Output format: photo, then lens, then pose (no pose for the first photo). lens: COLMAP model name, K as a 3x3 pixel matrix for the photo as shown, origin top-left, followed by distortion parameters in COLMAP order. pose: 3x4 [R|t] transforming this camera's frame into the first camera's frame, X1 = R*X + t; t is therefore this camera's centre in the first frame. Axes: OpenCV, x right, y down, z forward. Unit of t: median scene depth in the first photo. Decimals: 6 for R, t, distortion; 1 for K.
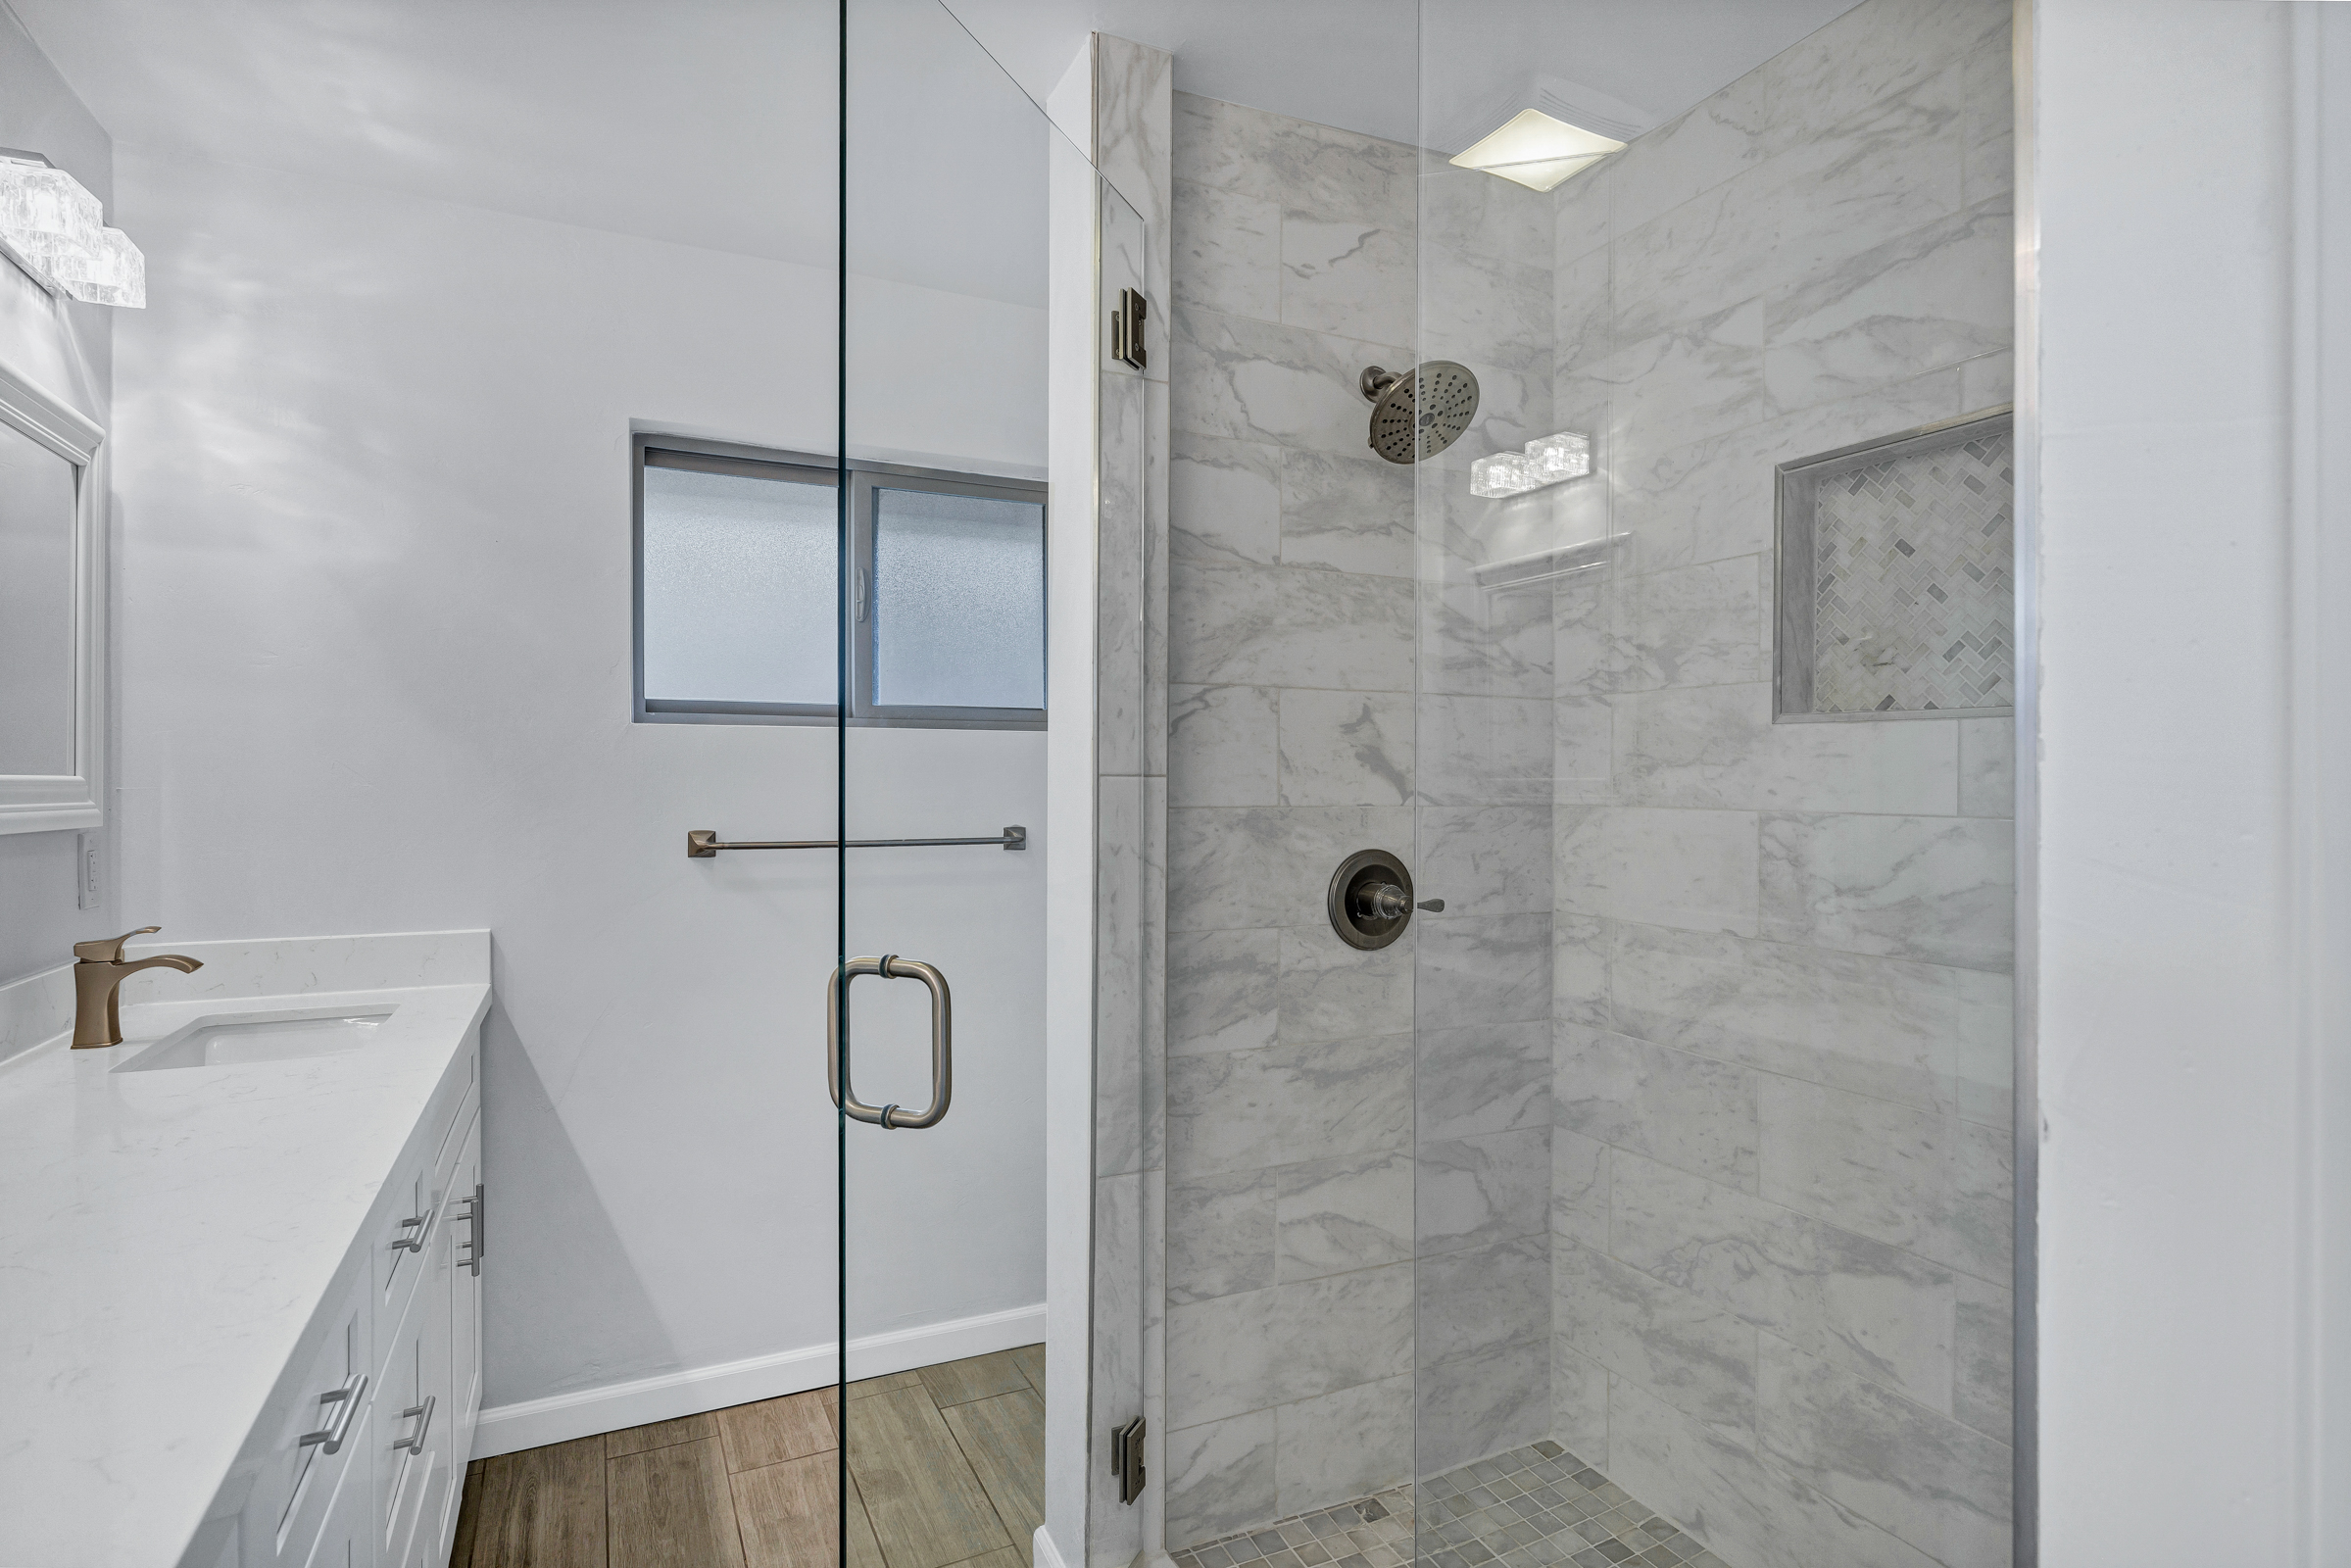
lens RADIAL K [[1197.2, 0, 1172.3], [0, 1197.2, 790.4], [0, 0, 1]] dist [-0.000313, -0.000960]
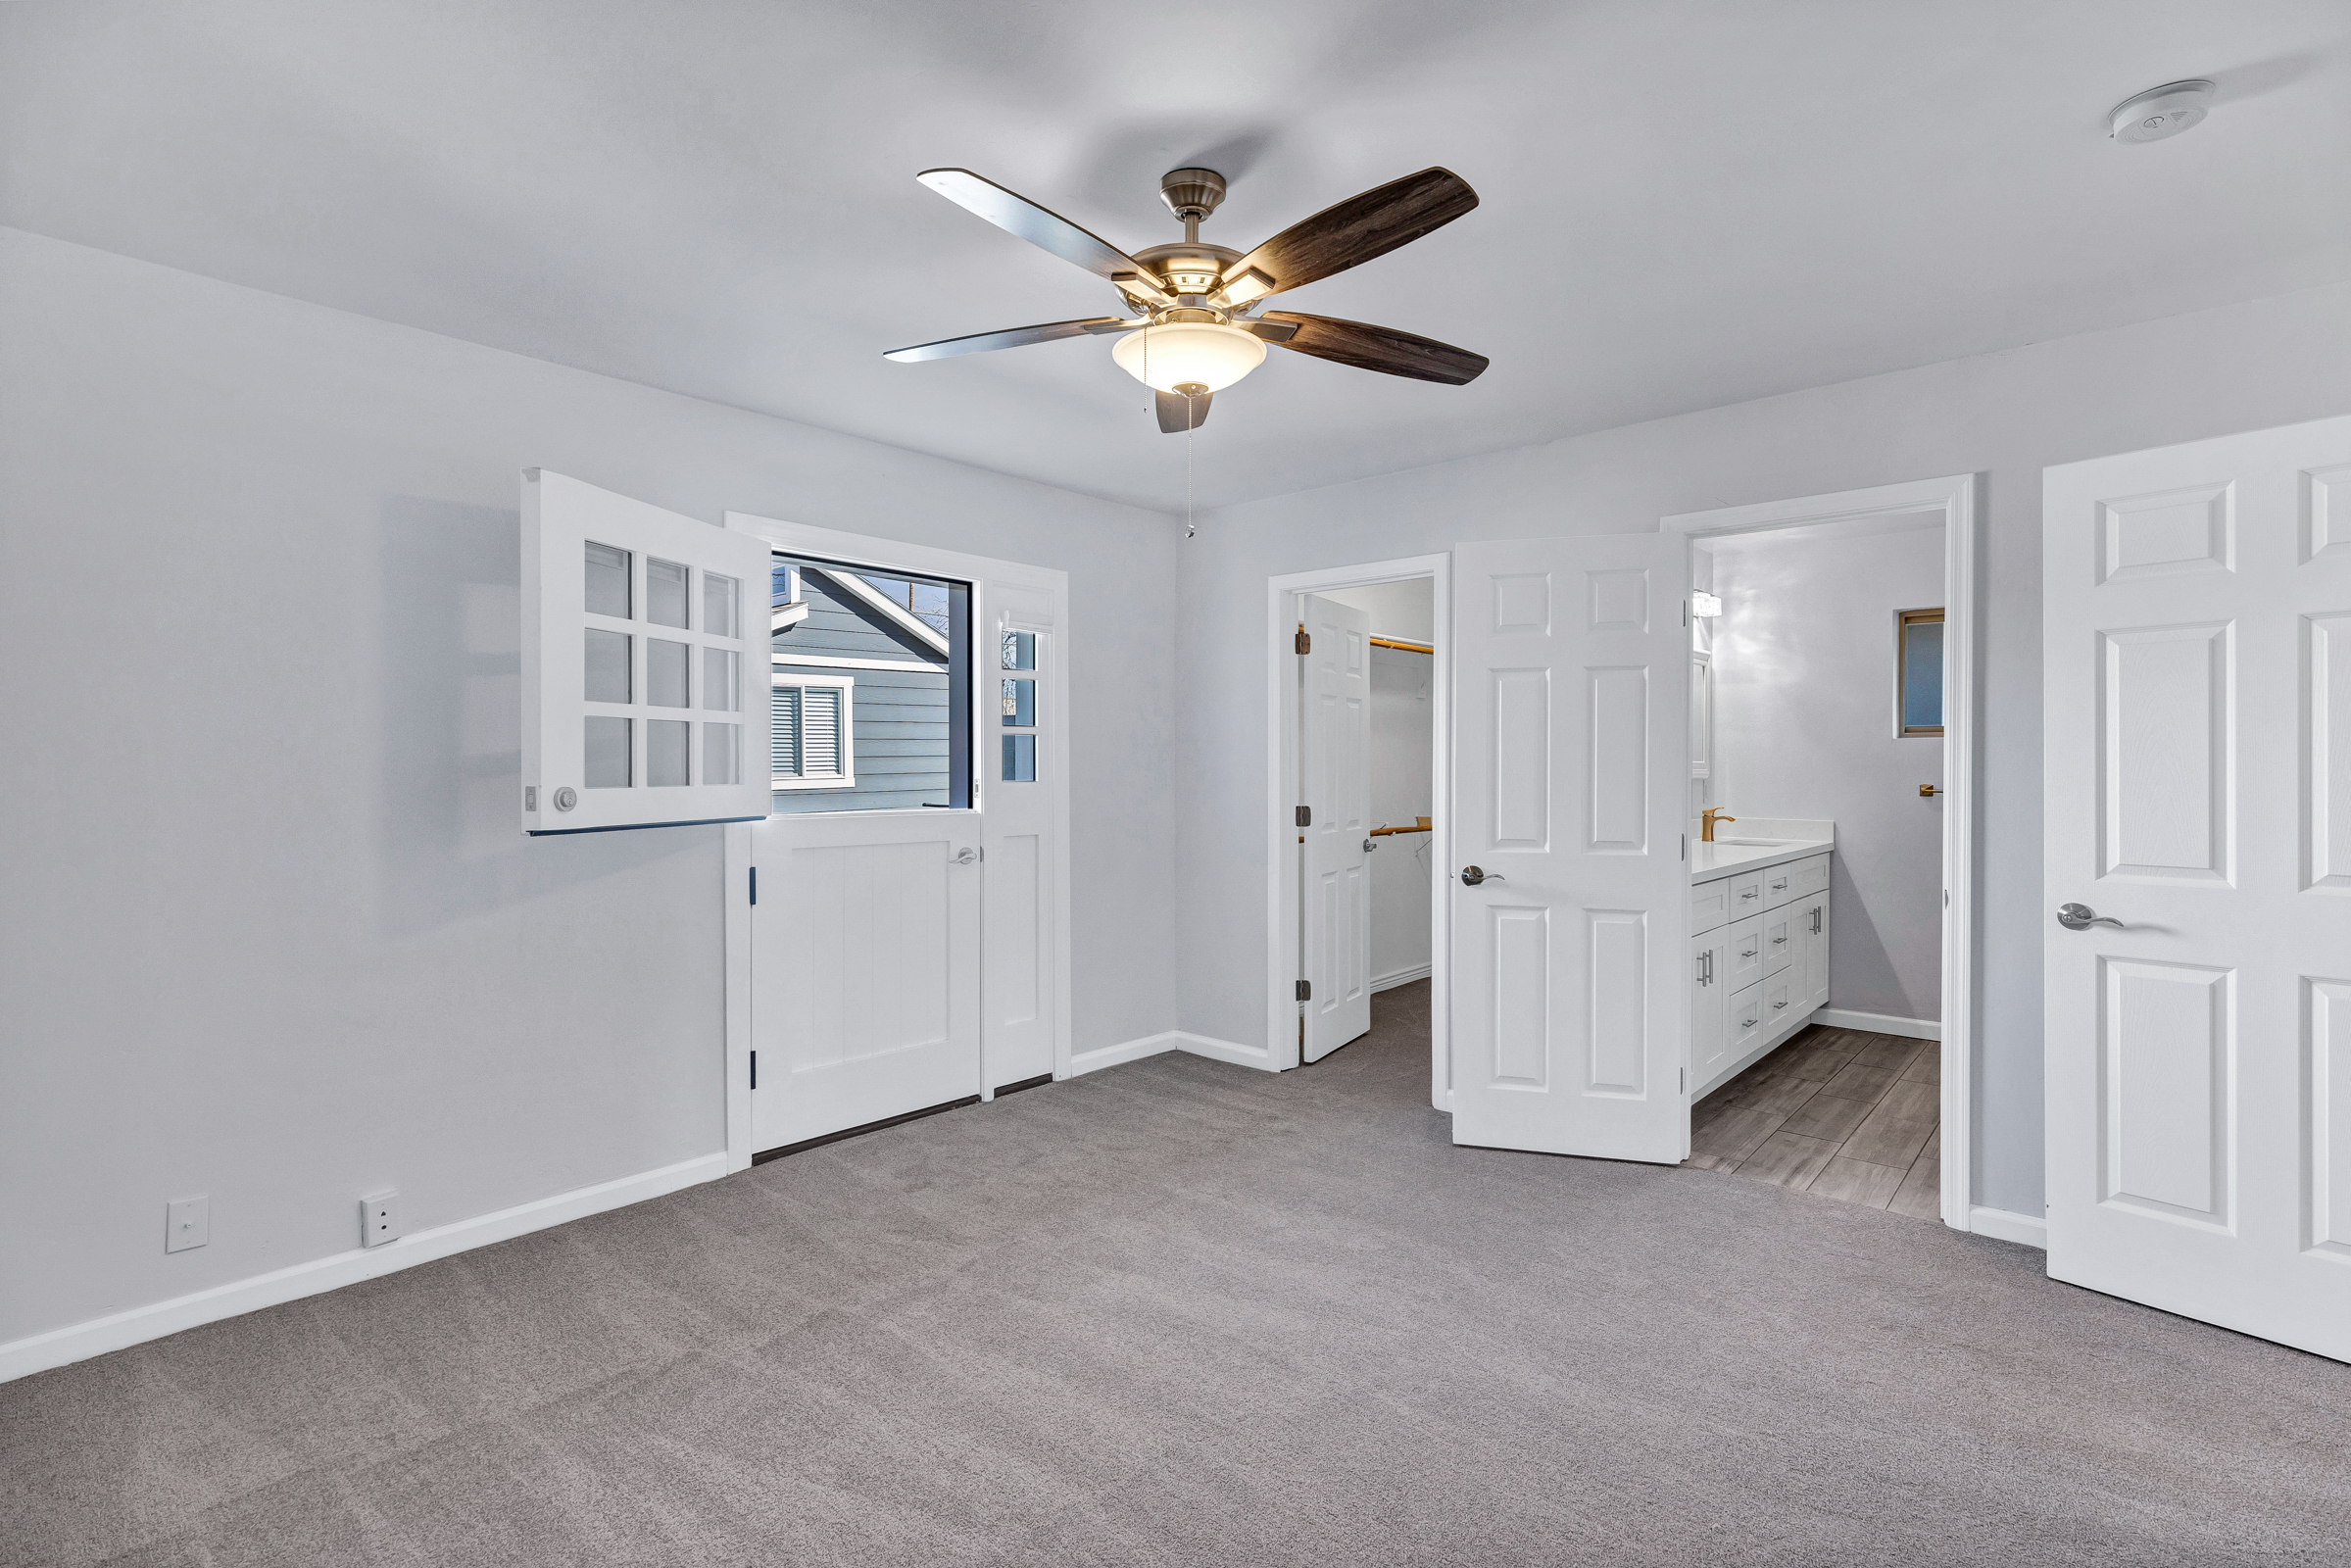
lens RADIAL K [[1157.8, 0, 1168.6], [0, 1157.8, 769.6], [0, 0, 1]] dist [0.003082, -0.000704]
pose [[0.399152, 0.005699, -0.916867, 1.268833], [-0.002889, 0.999984, 0.004958, -0.002584], [0.916880, 0.000670, 0.399162, -1.448761]]
